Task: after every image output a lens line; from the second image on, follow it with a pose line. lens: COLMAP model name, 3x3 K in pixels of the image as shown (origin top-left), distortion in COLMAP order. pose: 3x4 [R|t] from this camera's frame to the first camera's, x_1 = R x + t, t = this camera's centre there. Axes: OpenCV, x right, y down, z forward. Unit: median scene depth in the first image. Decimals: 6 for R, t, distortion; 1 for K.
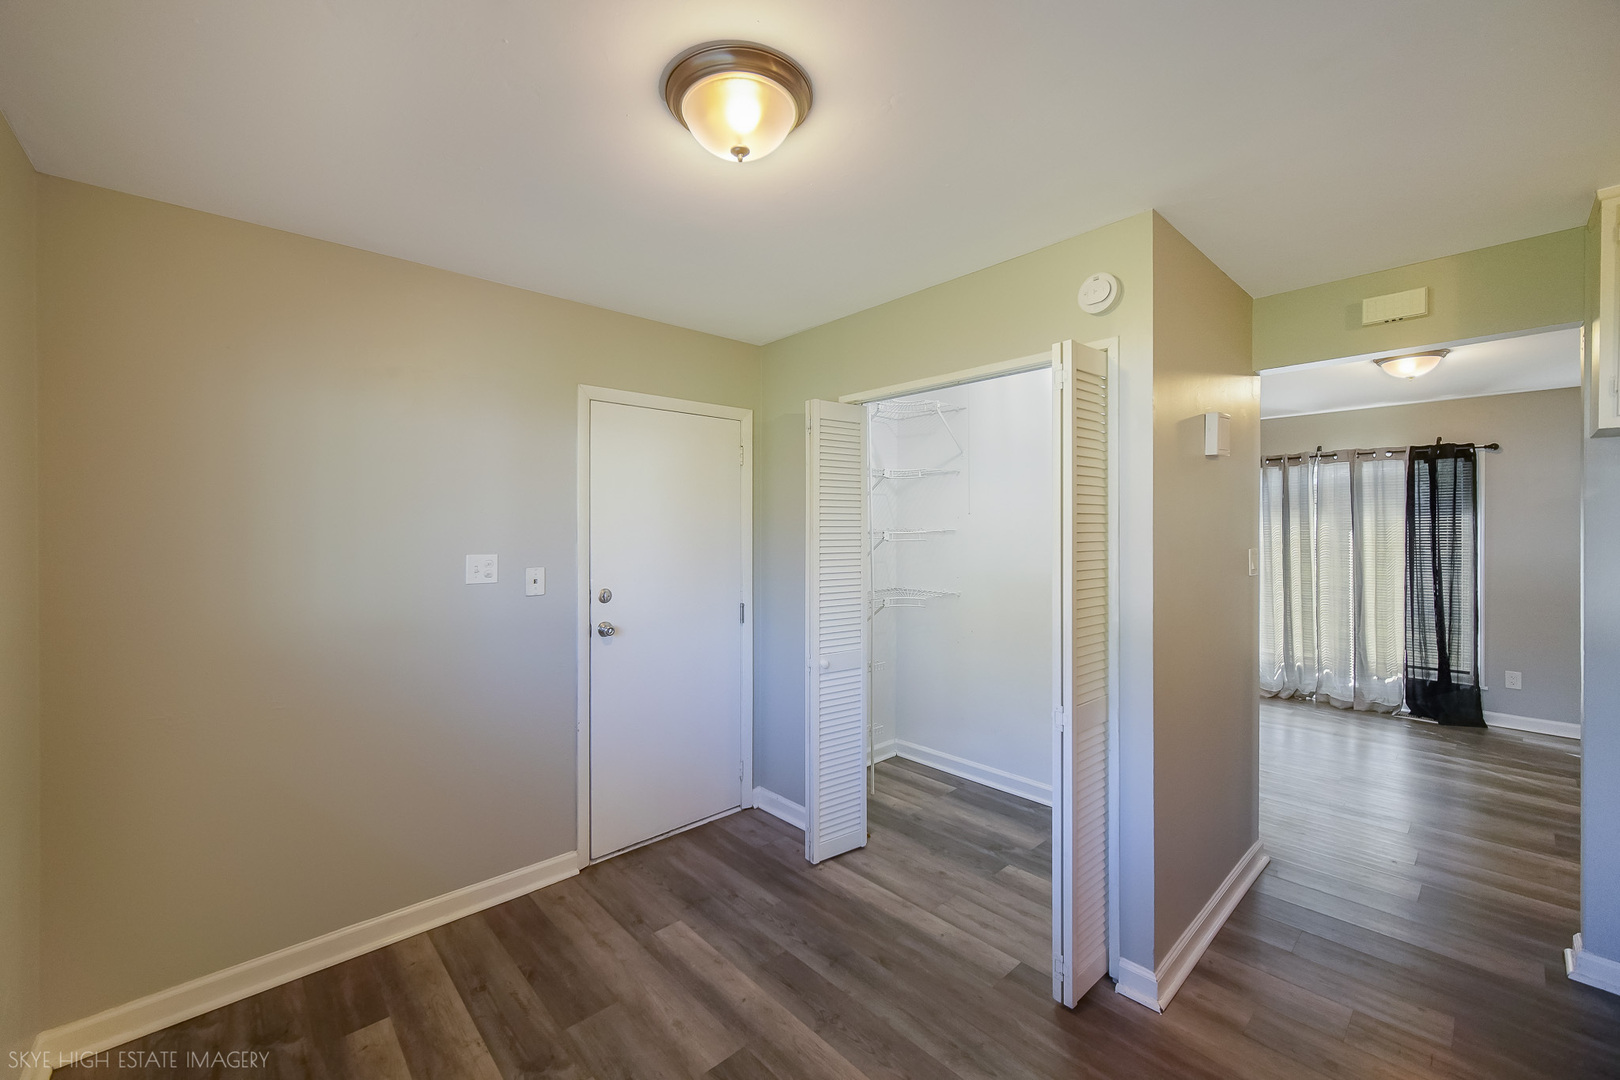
lens RADIAL K [[646.4, 0, 809.0], [0, 646.4, 530.1], [0, 0, 1]] dist [0.003296, -0.000959]
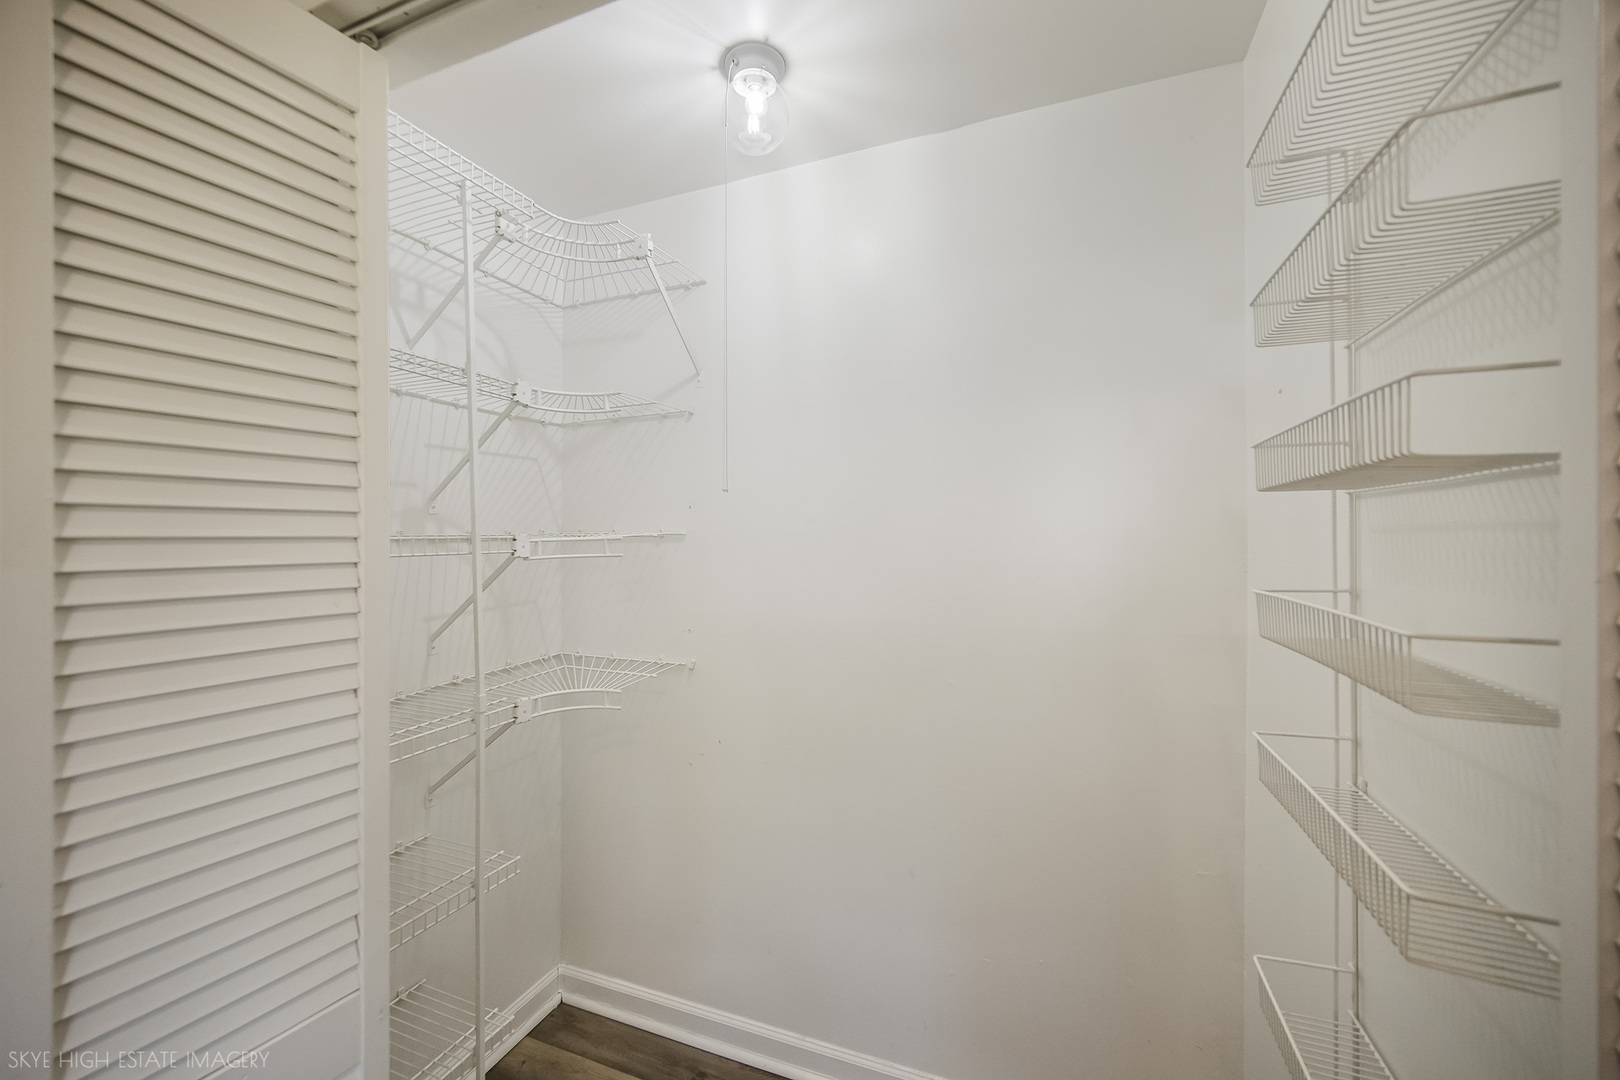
lens RADIAL K [[646.4, 0, 802.5], [0, 646.4, 533.7], [0, 0, 1]] dist [0.003296, -0.000959]
pose [[0.904976, -0.000507, 0.425462, 0.095072], [0.004441, 0.999956, -0.008253, 0.004180], [-0.425439, 0.009359, 0.904939, 0.498639]]
